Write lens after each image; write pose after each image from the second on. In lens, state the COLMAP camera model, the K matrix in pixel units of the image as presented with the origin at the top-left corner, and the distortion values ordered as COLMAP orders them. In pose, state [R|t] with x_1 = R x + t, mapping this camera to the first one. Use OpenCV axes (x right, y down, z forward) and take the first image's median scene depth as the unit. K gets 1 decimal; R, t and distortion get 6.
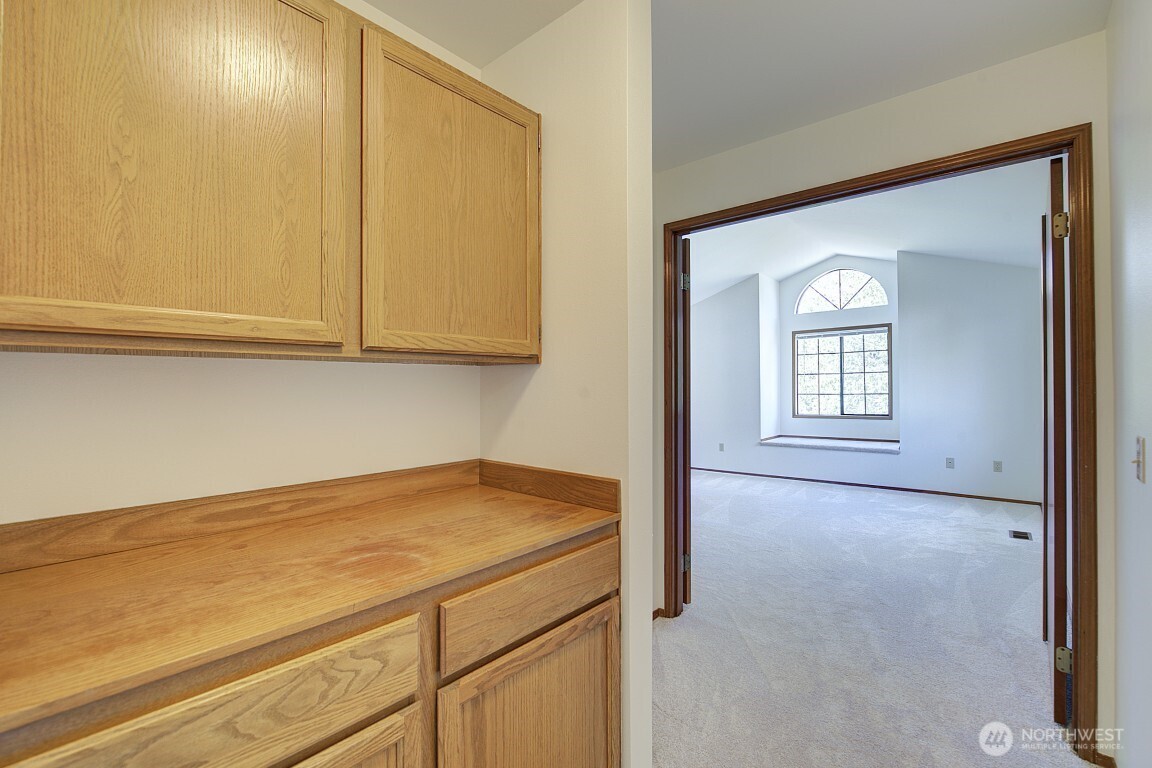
lens RADIAL K [[501.5, 0, 574.5], [0, 501.5, 381.1], [0, 0, 1]] dist [-0.017832, 0.004538]
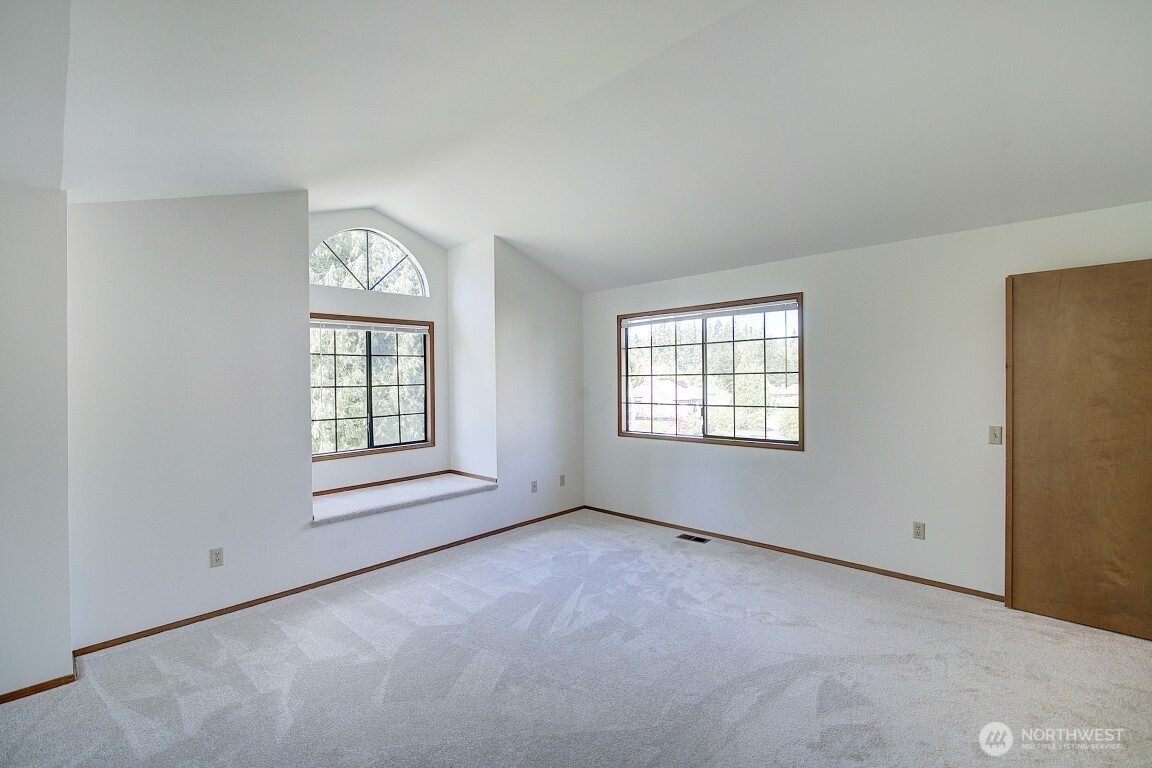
lens RADIAL K [[509.2, 0, 576.0], [0, 509.2, 384.0], [0, 0, 1]] dist [-0.018300, -0.000212]
pose [[0.040521, -0.005536, 0.999163, -0.137317], [-0.003759, 0.999977, 0.005692, -0.023283], [-0.999172, -0.003986, 0.040499, 0.701929]]
